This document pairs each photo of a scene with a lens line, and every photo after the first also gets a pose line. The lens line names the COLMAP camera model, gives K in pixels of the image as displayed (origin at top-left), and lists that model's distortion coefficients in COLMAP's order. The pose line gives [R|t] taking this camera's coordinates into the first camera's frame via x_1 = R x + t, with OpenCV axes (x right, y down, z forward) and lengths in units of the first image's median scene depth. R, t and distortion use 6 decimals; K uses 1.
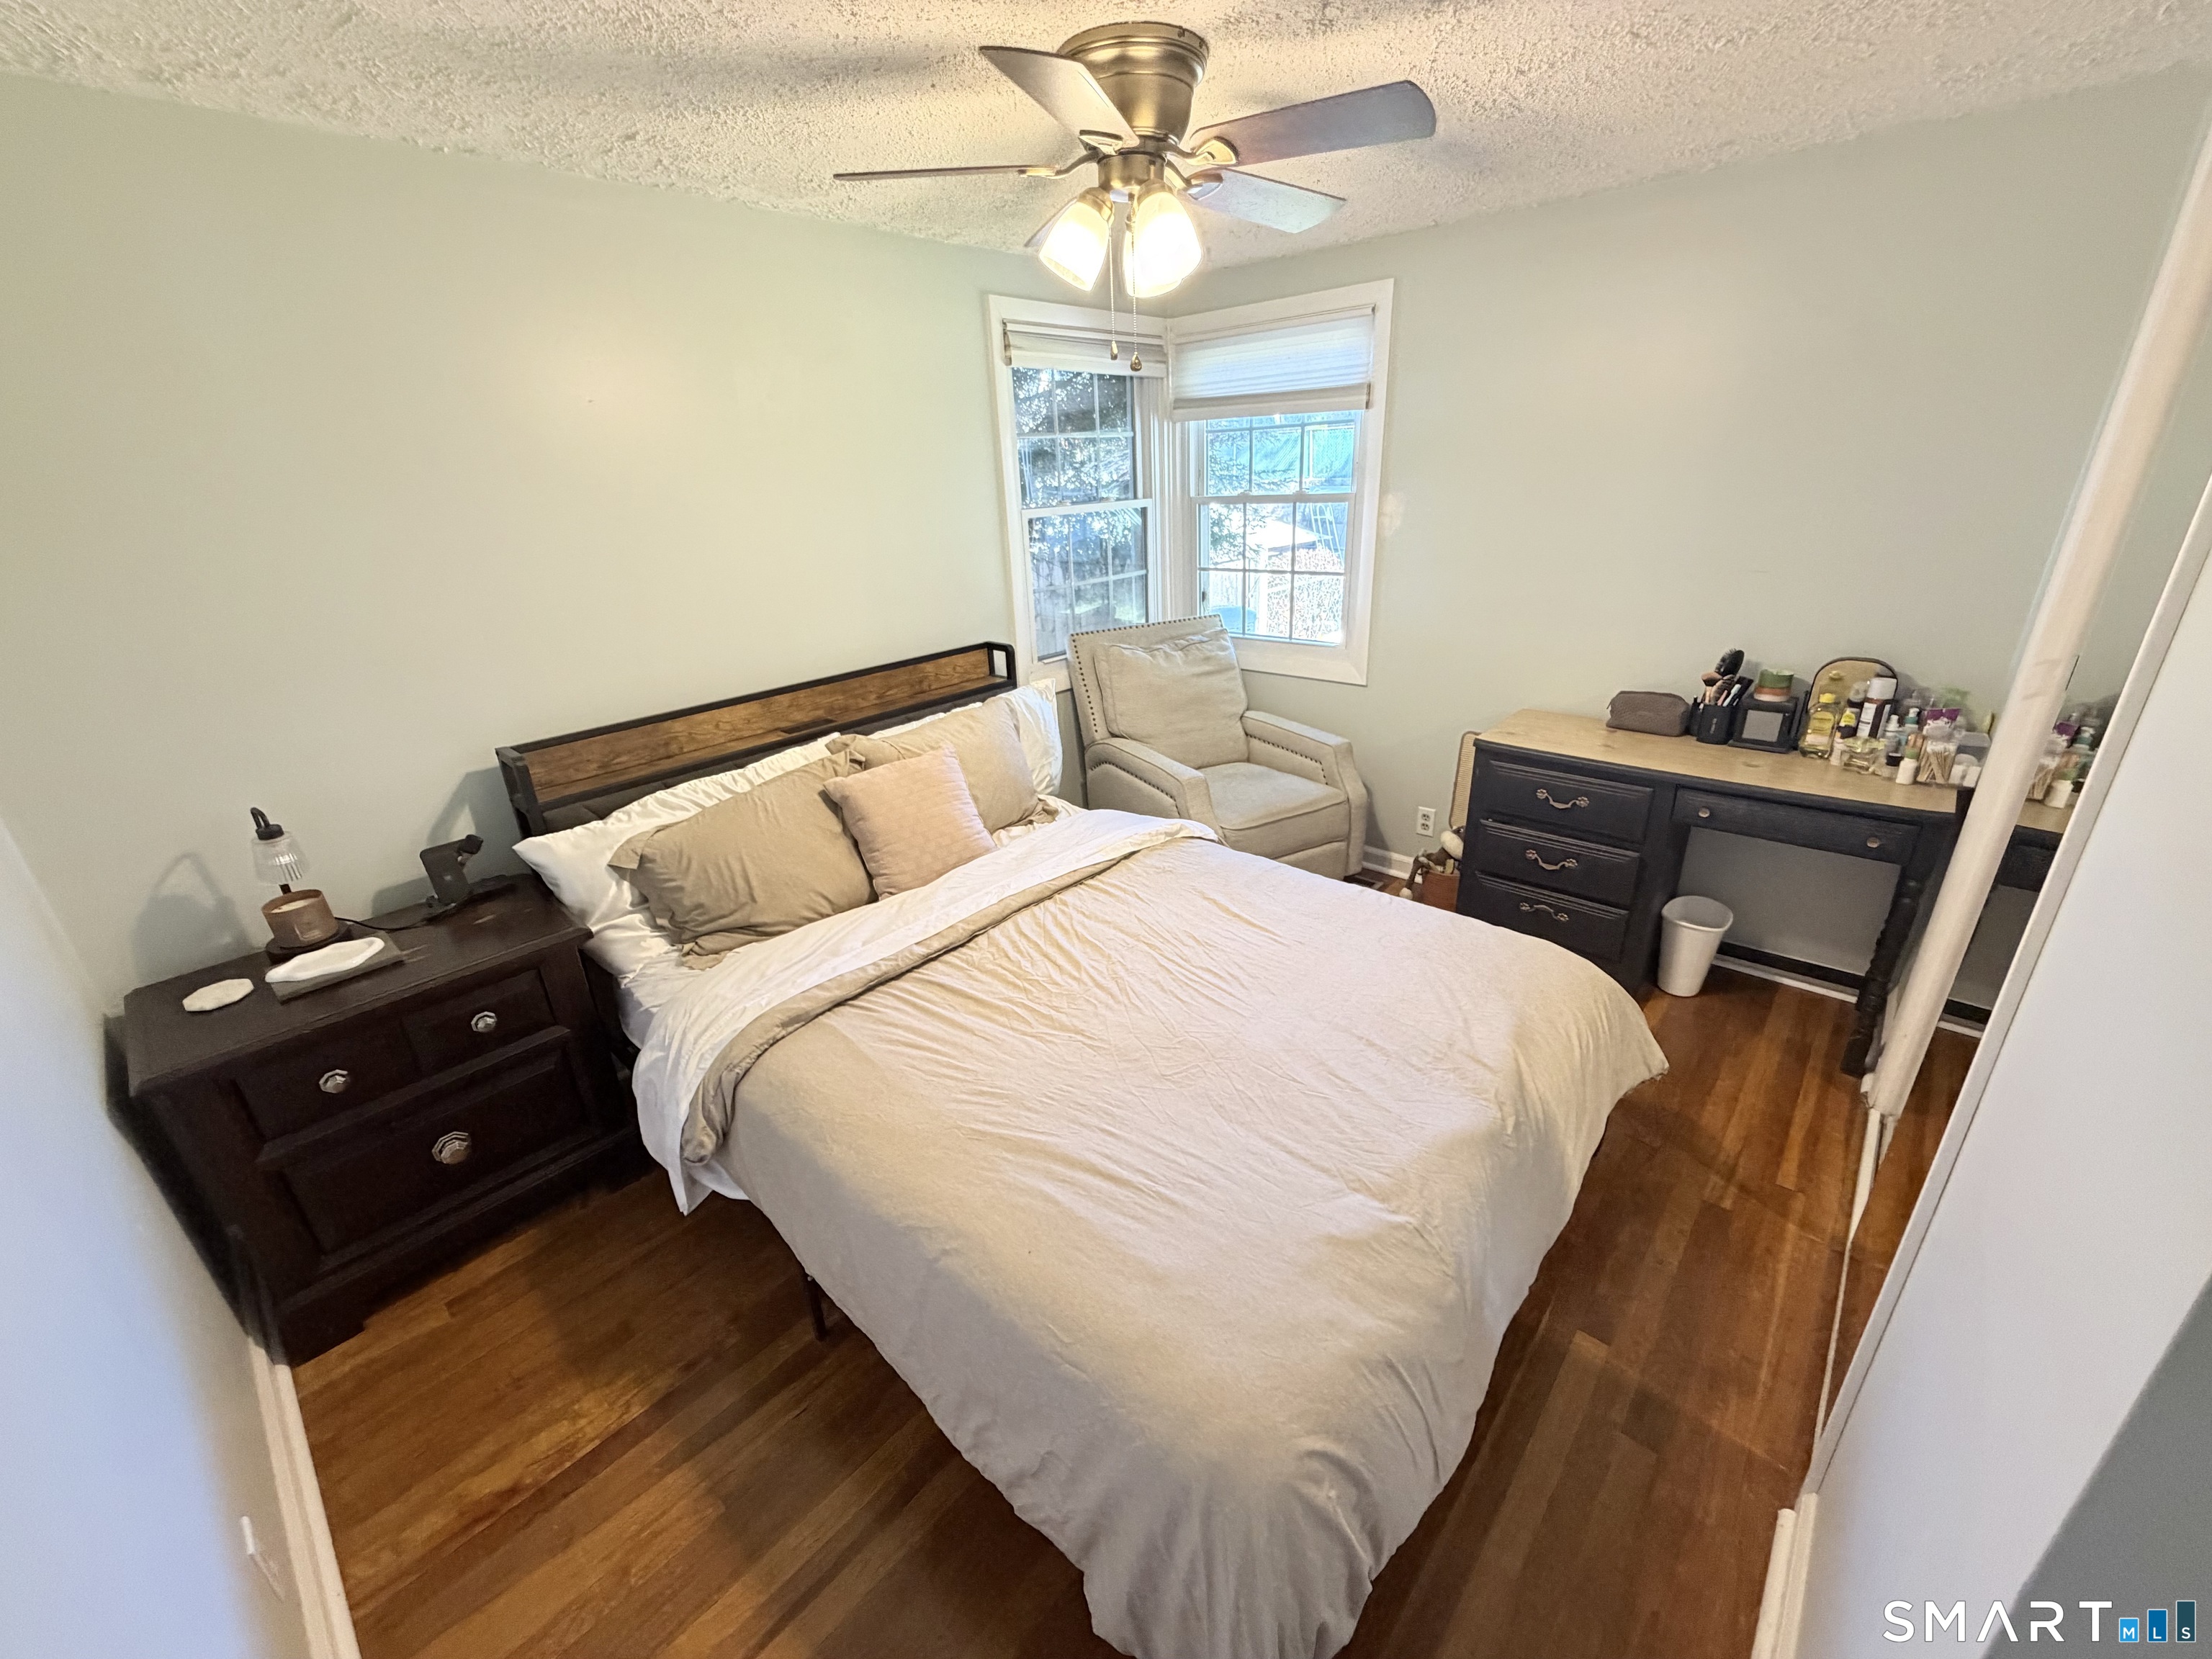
lens RADIAL K [[873.4, 0, 1106.0], [0, 873.4, 829.5], [0, 0, 1]] dist [0.000430, -0.000342]
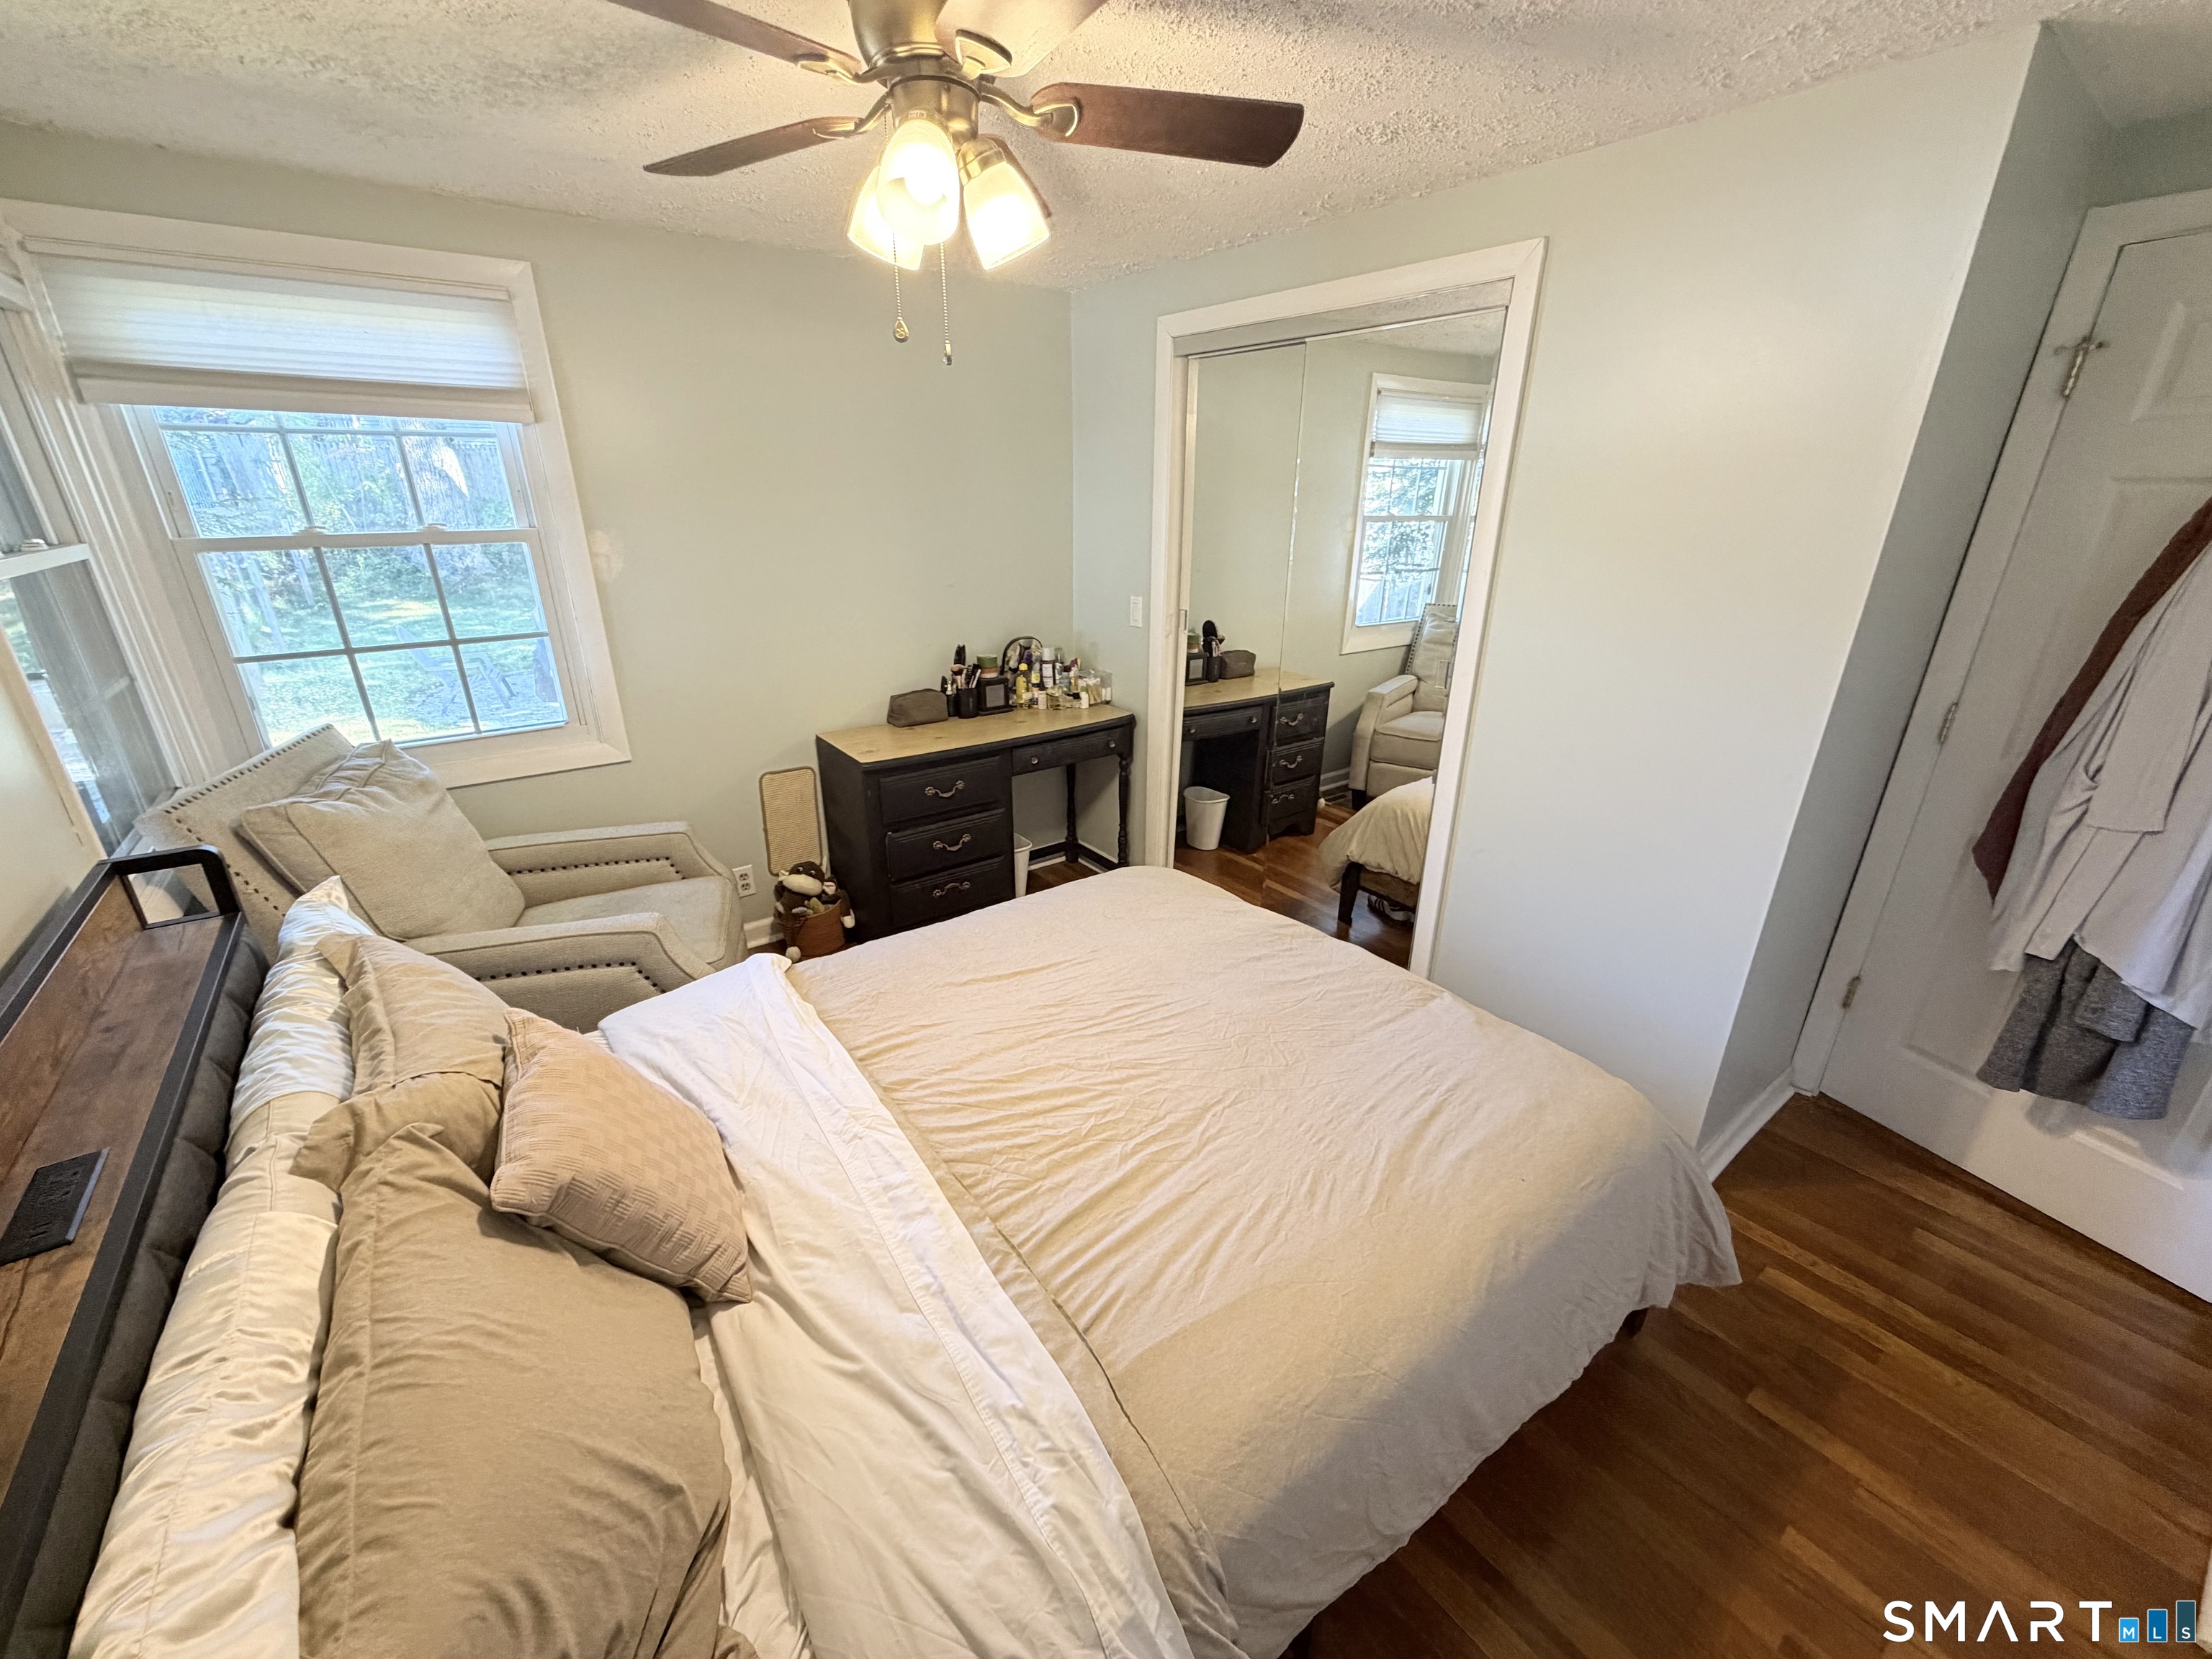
lens RADIAL K [[867.2, 0, 1106.0], [0, 867.2, 829.5], [0, 0, 1]] dist [0.007378, 0.000134]
pose [[0.208741, -0.322763, 0.923175, -0.502551], [0.364665, 0.901578, 0.232757, -0.174501], [-0.907440, 0.288063, 0.305897, 0.471177]]
